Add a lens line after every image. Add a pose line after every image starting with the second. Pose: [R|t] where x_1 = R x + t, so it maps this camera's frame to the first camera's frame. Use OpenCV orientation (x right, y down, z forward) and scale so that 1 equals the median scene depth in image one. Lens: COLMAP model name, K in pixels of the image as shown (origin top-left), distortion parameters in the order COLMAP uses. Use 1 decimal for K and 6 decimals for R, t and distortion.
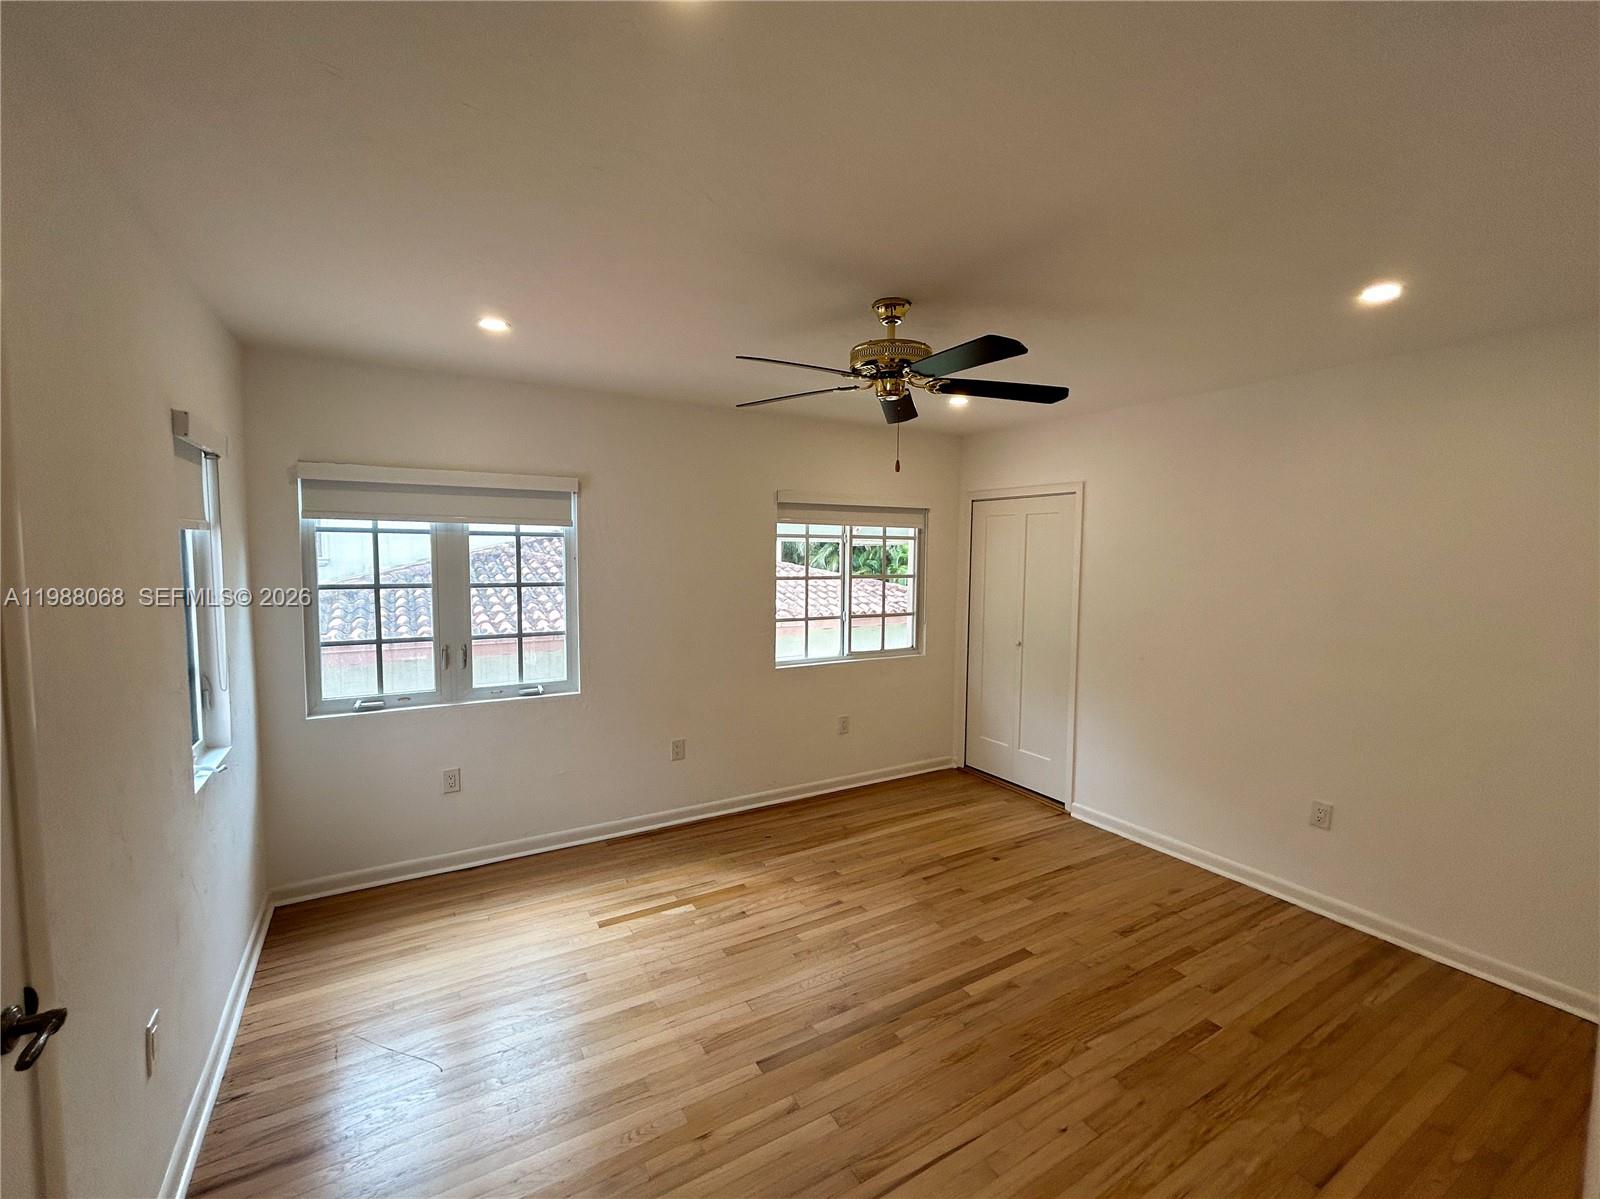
lens RADIAL K [[657.3, 0, 805.2], [0, 657.3, 597.4], [0, 0, 1]] dist [0.000427, -0.000029]
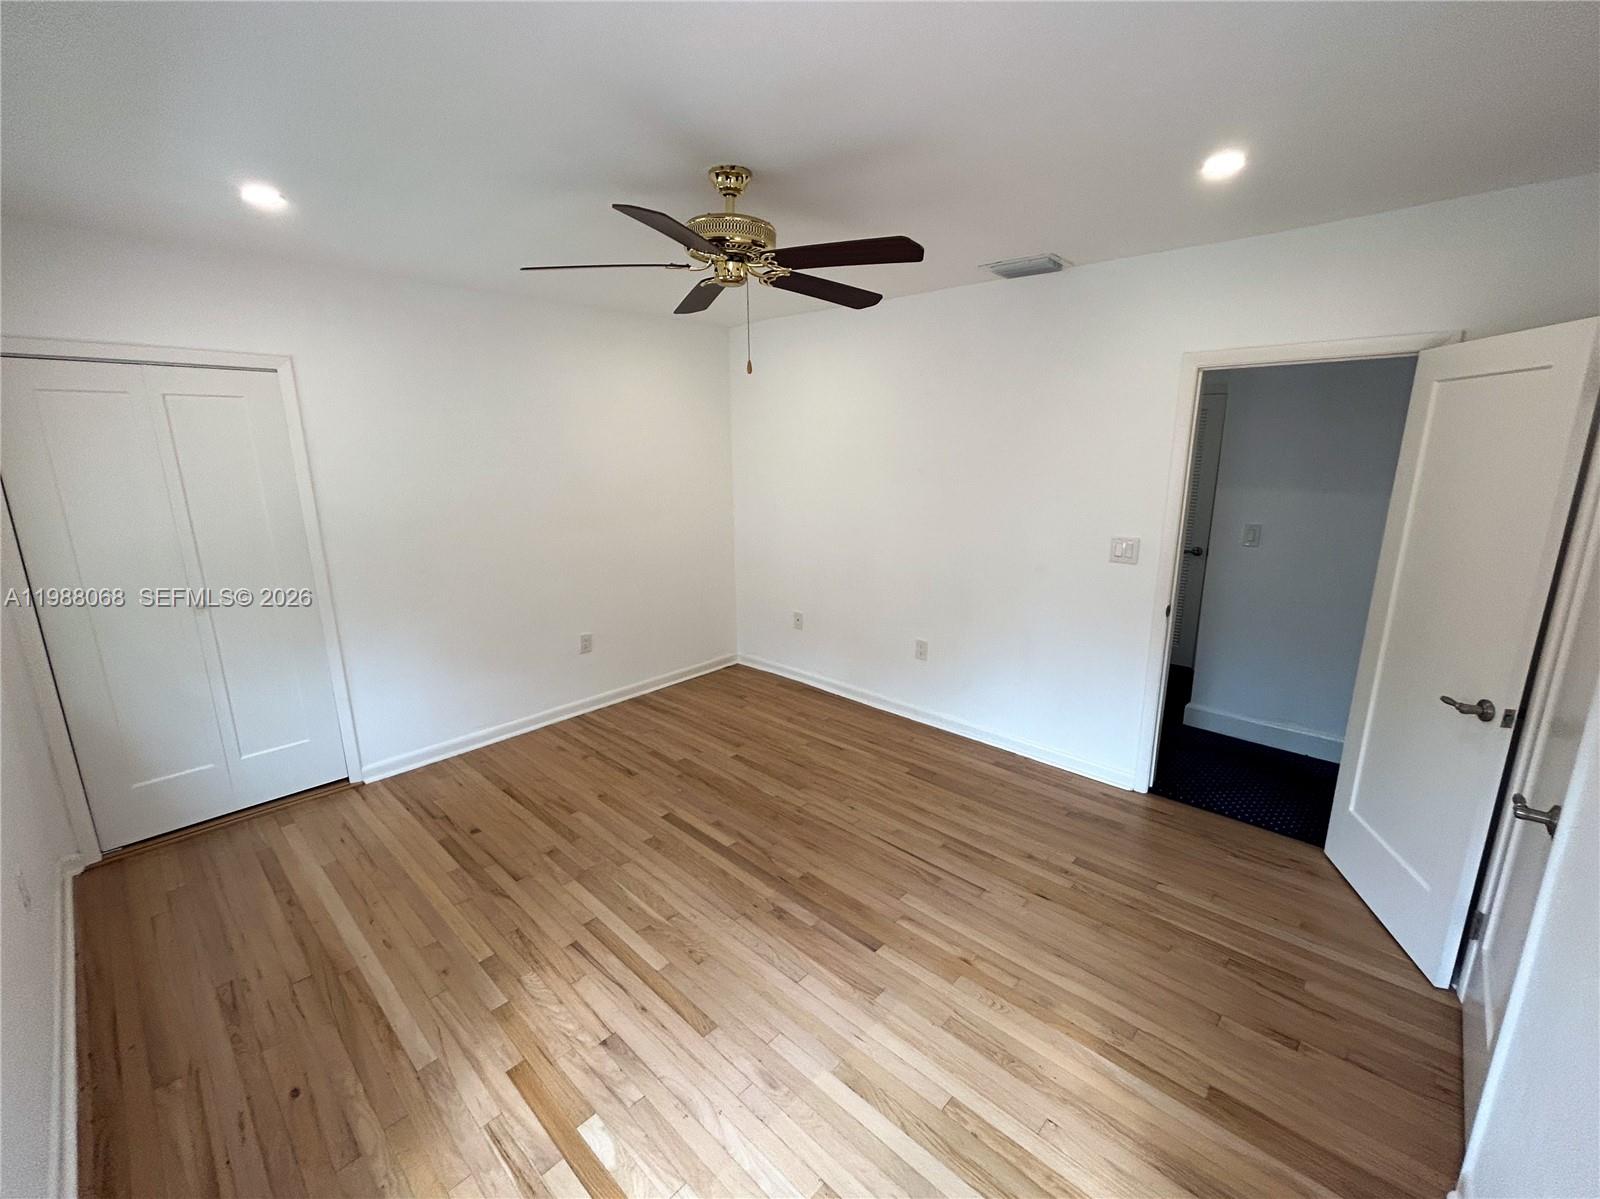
lens RADIAL K [[657.3, 0, 806.2], [0, 657.3, 596.4], [0, 0, 1]] dist [0.000427, -0.000029]
pose [[-0.250771, -0.232078, 0.939816, -0.633902], [0.073791, 0.963430, 0.257599, -0.089666], [-0.965230, 0.133948, -0.224475, 0.880353]]
